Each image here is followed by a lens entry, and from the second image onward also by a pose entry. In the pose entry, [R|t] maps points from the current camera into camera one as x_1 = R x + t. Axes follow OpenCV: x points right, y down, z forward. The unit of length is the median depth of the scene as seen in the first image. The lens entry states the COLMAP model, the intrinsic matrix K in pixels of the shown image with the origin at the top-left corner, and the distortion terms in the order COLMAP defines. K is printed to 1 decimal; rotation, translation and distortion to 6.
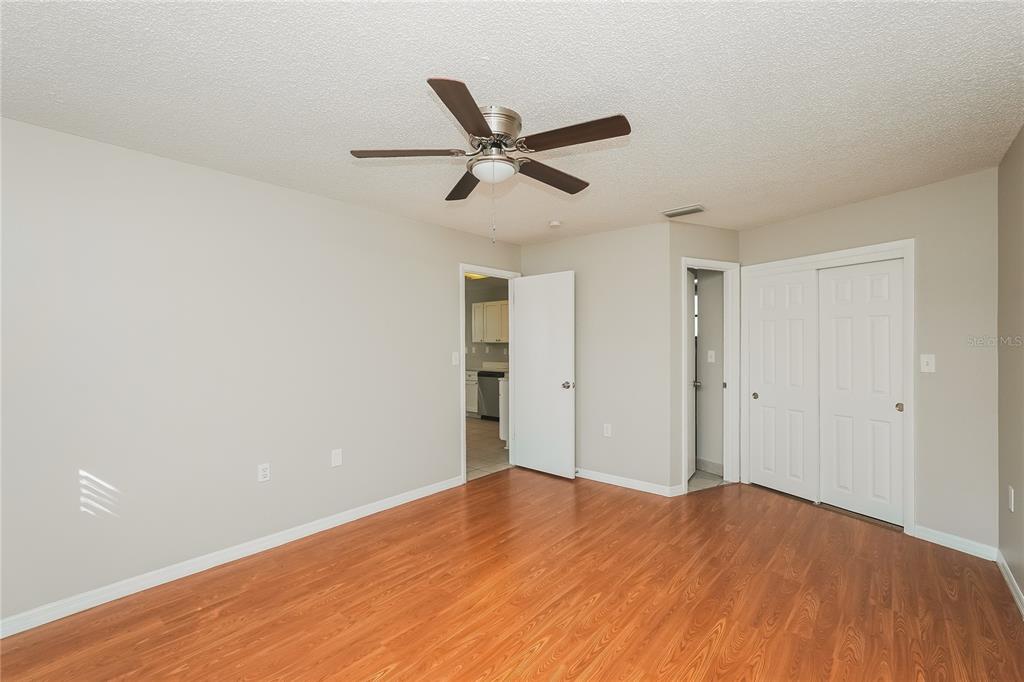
lens RADIAL K [[452.2, 0, 512.0], [0, 452.2, 341.0], [0, 0, 1]] dist [0.001373, -0.000088]
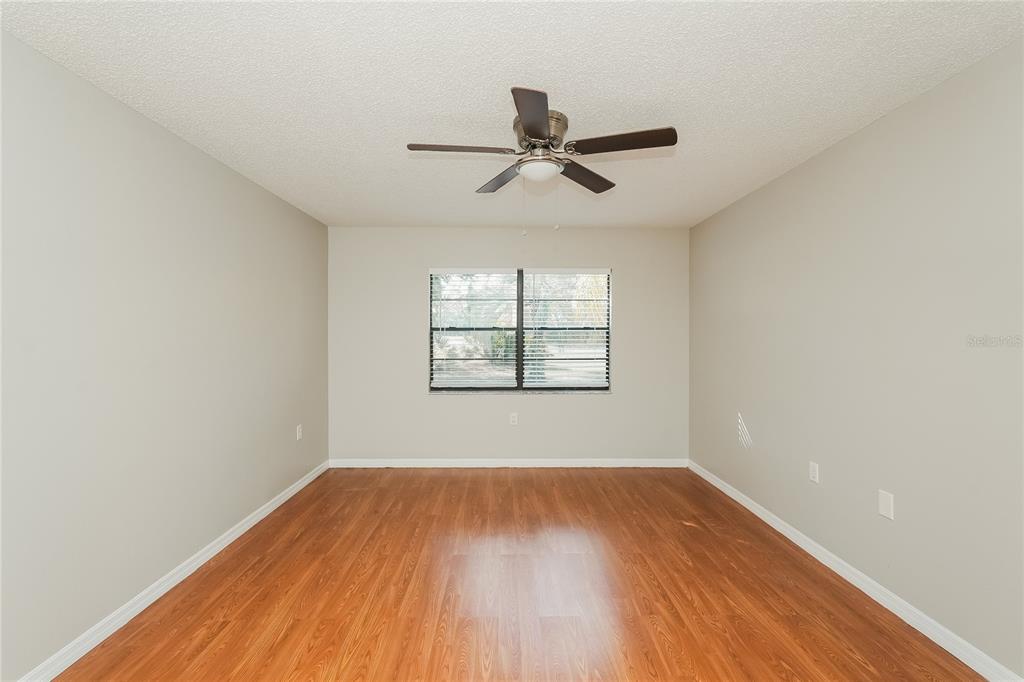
lens RADIAL K [[452.2, 0, 512.0], [0, 452.2, 341.0], [0, 0, 1]] dist [0.001373, -0.000088]
pose [[-0.751078, 0.010353, -0.660132, 0.657728], [0.003790, 0.999928, 0.011370, 0.014969], [0.660202, 0.006038, -0.751063, 1.631286]]
